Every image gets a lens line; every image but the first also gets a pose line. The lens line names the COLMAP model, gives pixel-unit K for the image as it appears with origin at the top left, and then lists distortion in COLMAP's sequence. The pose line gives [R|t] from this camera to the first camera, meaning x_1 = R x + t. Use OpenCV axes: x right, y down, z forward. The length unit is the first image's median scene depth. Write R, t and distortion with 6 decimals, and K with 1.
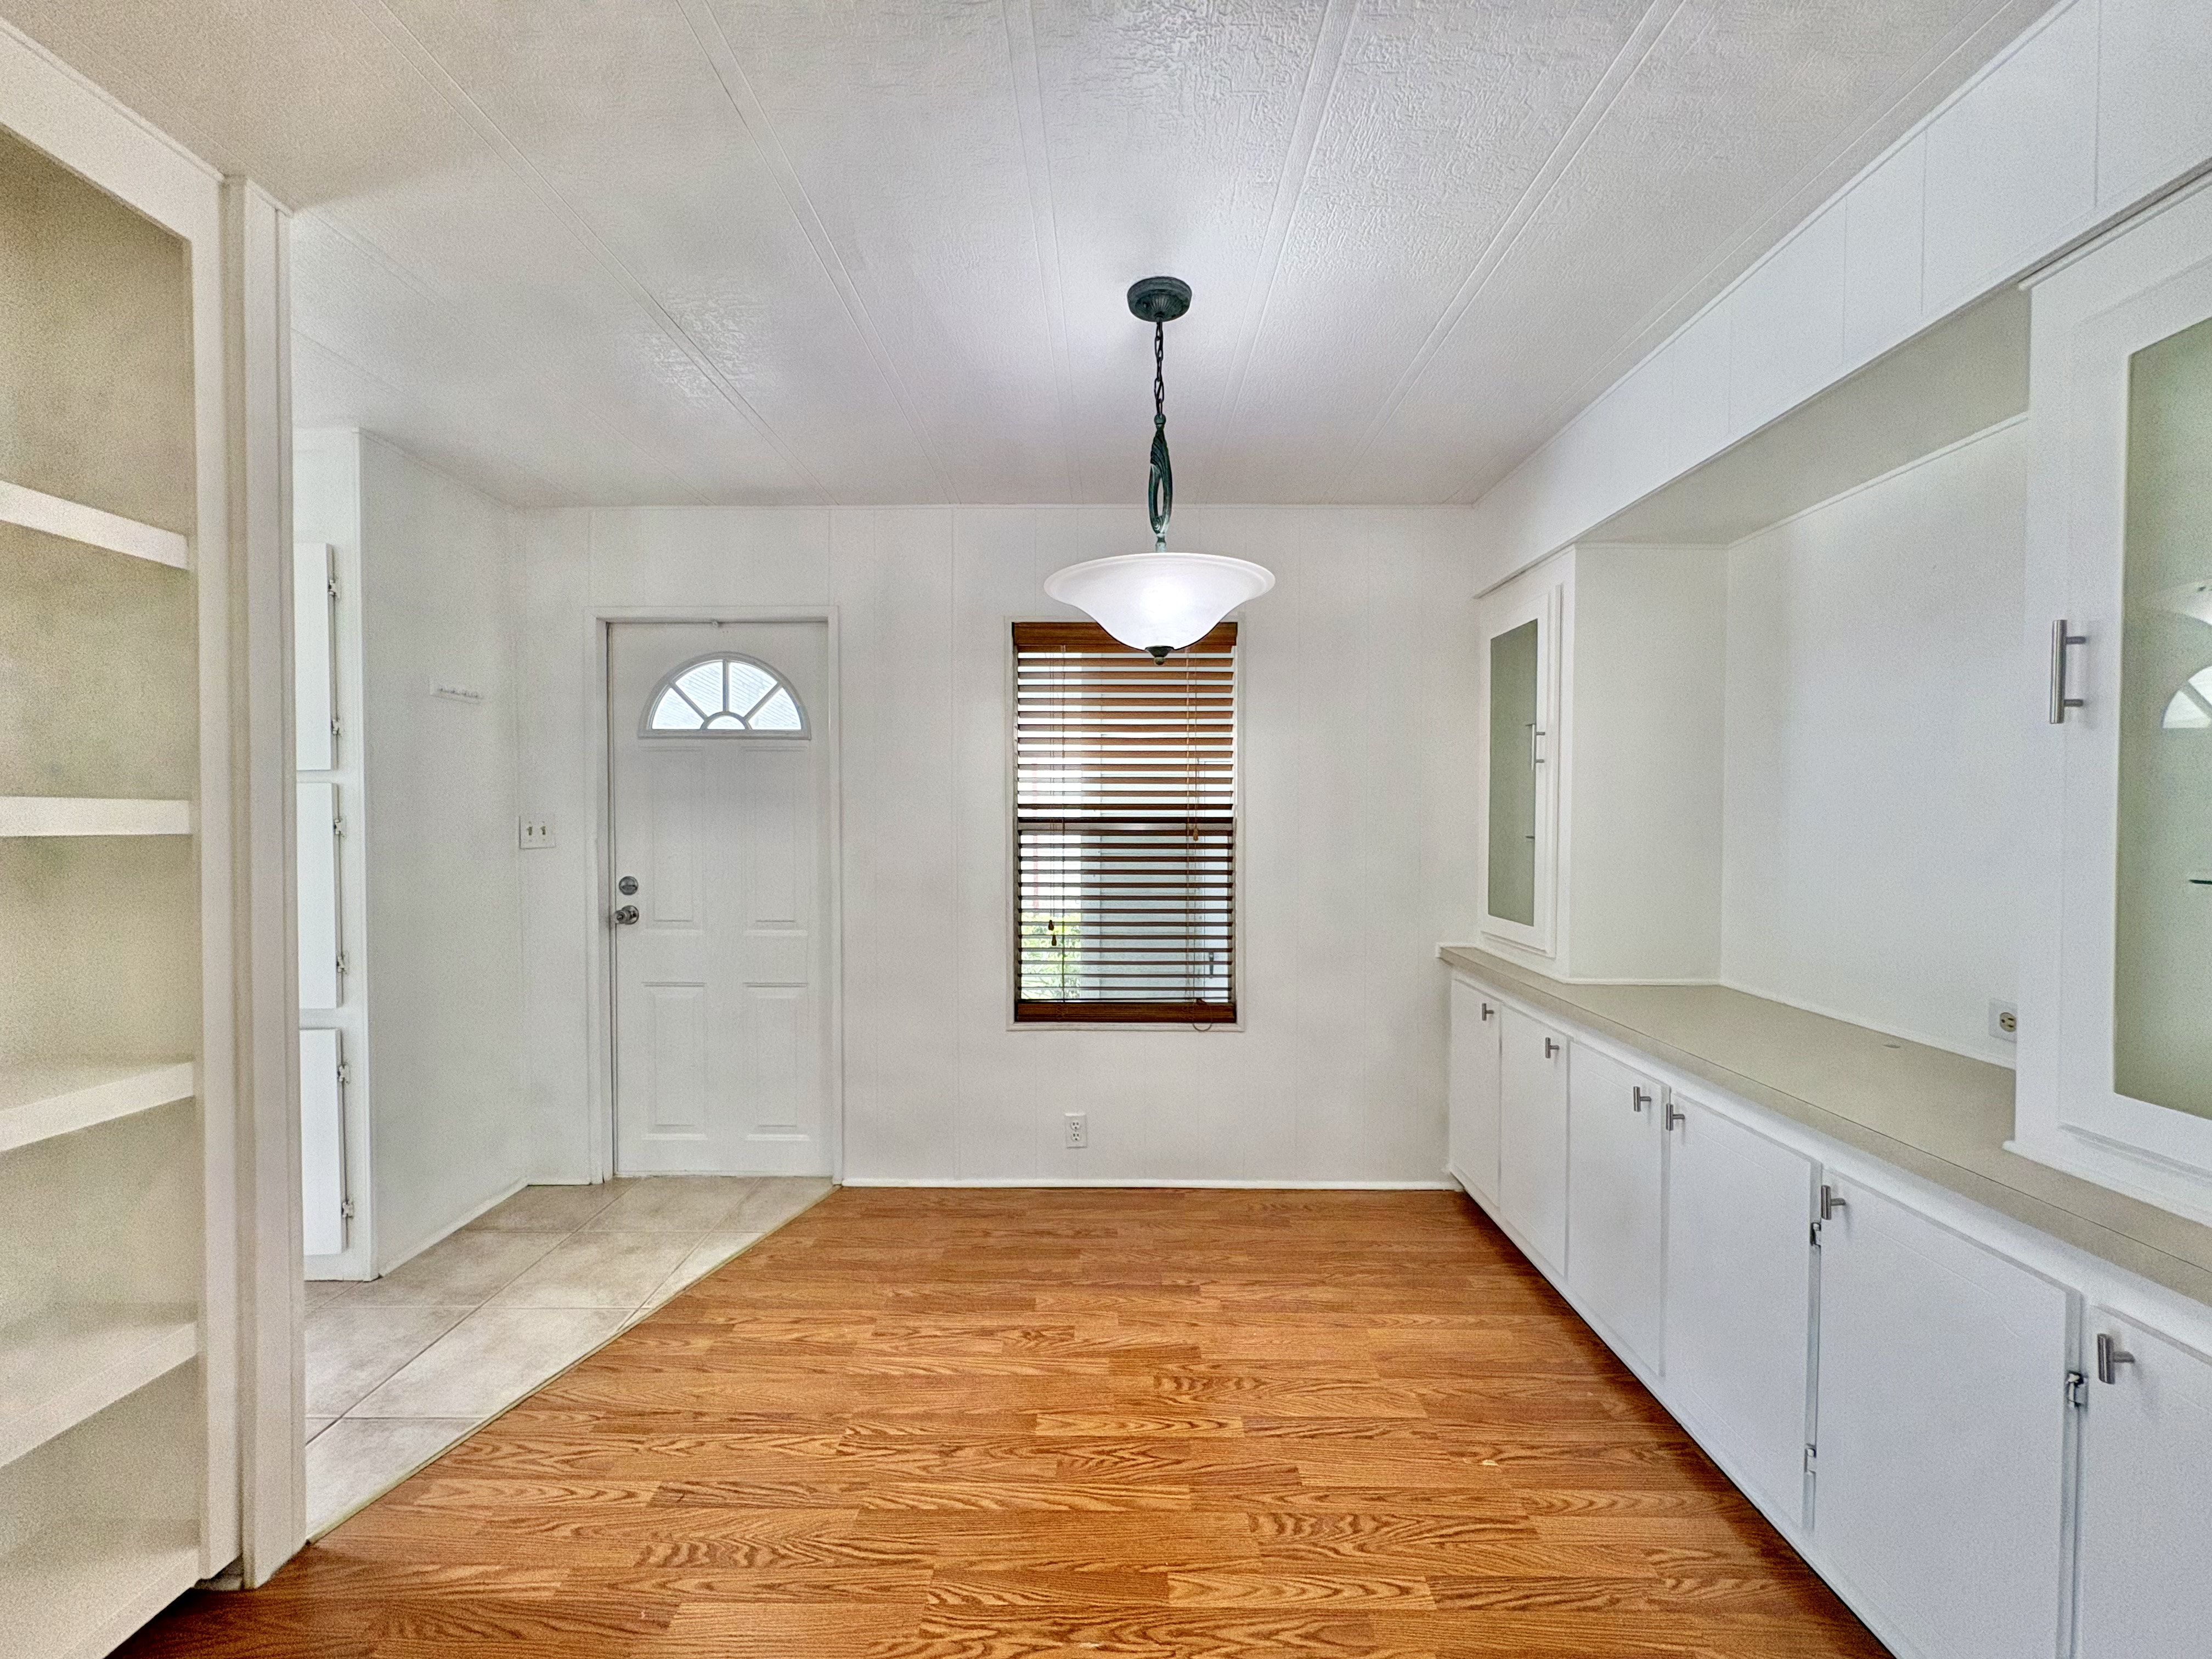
lens RADIAL K [[880.6, 0, 1102.8], [0, 880.6, 838.1], [0, 0, 1]] dist [-0.000728, -0.000049]
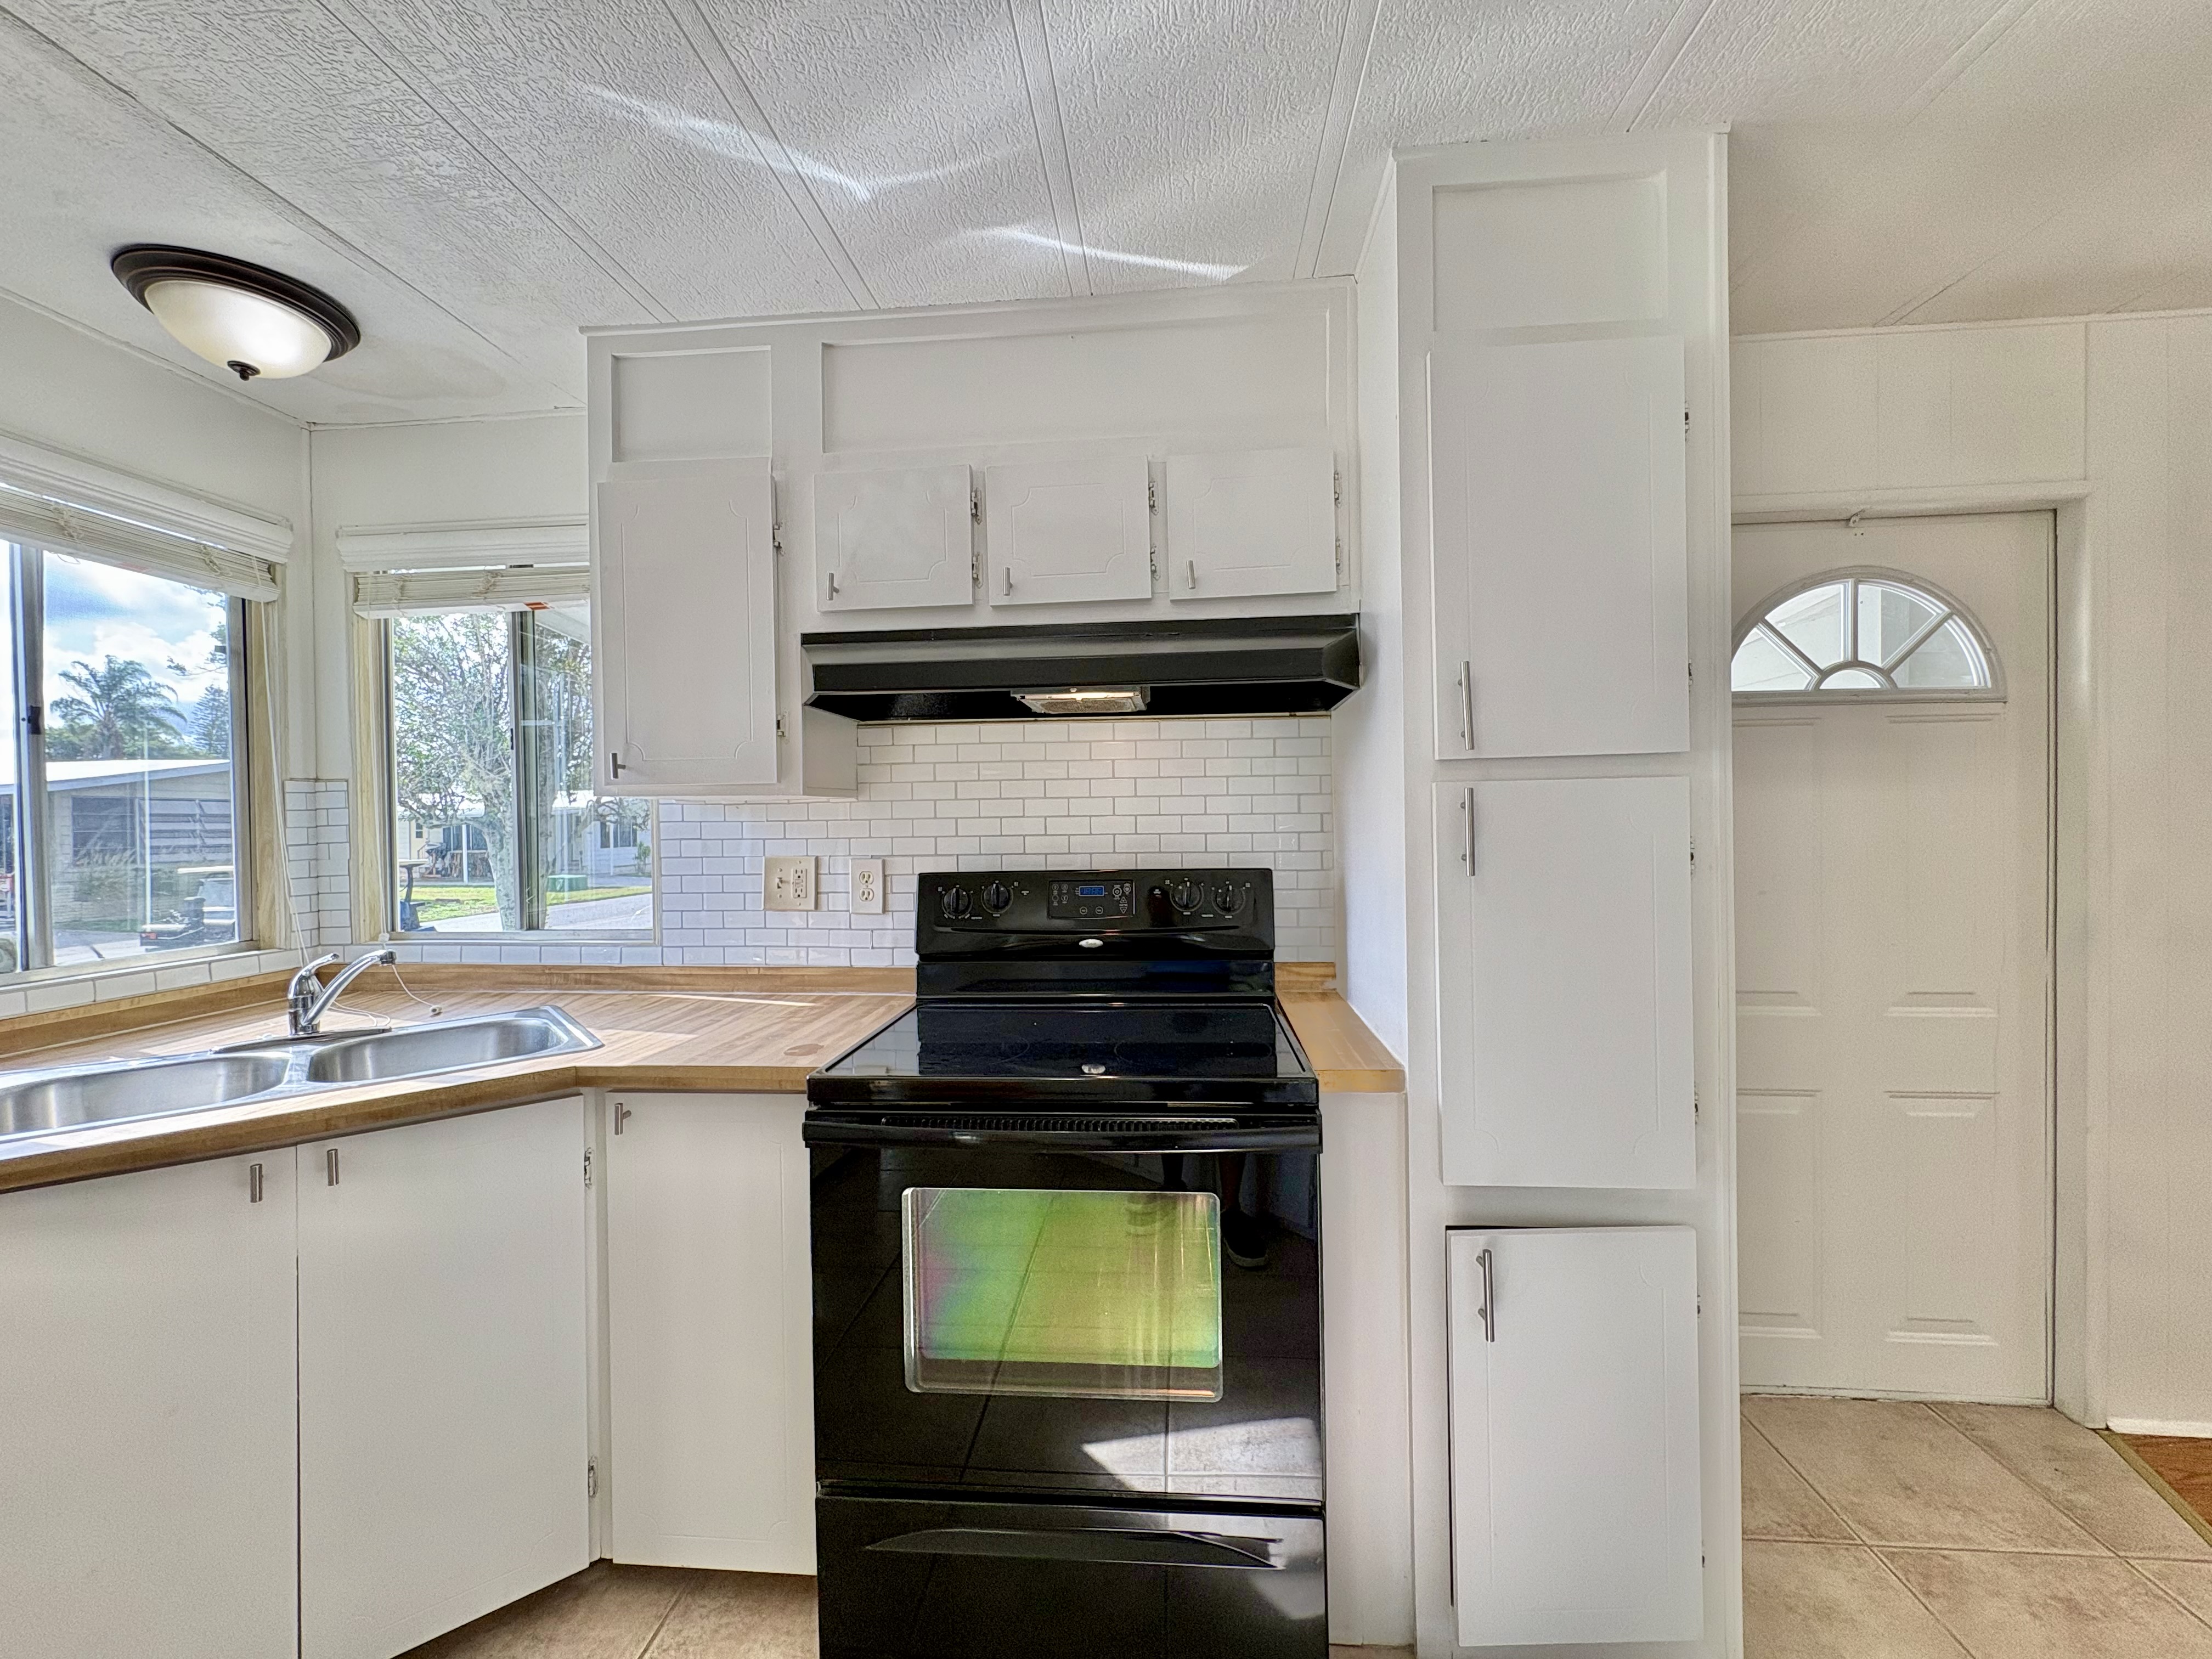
lens RADIAL K [[880.6, 0, 1086.9], [0, 880.6, 832.7], [0, 0, 1]] dist [-0.000728, -0.000049]
pose [[0.996399, -0.013726, -0.083665, -0.925810], [0.012815, 0.999853, -0.011409, -0.020215], [0.083809, 0.010295, 0.996429, 0.326281]]
